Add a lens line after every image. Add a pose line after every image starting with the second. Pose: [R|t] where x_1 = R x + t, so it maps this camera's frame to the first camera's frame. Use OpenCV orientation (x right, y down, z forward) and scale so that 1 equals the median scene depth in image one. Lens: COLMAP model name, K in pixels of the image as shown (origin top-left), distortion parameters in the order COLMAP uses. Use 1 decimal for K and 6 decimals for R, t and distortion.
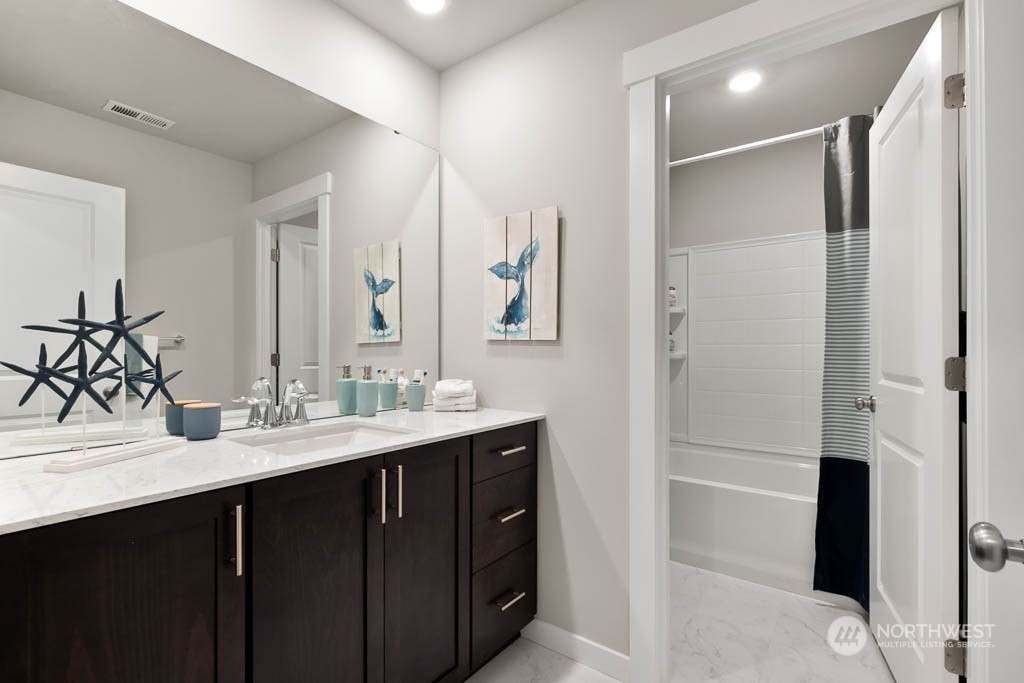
lens RADIAL K [[459.8, 0, 505.1], [0, 459.8, 343.3], [0, 0, 1]] dist [0.000746, -0.000602]
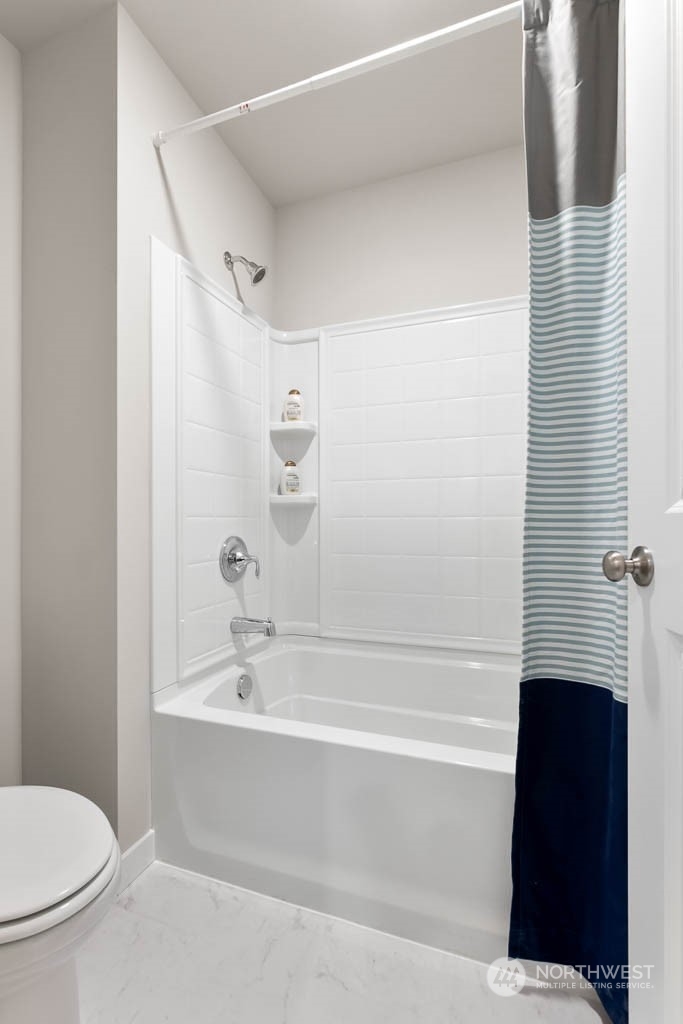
lens RADIAL K [[459.8, 0, 340.7], [0, 459.8, 517.0], [0, 0, 1]] dist [0.000746, -0.000602]
pose [[0.952989, -0.006770, 0.302930, 0.363406], [0.004348, 0.999953, 0.008670, 0.072245], [-0.302974, -0.006946, 0.952974, 0.601099]]
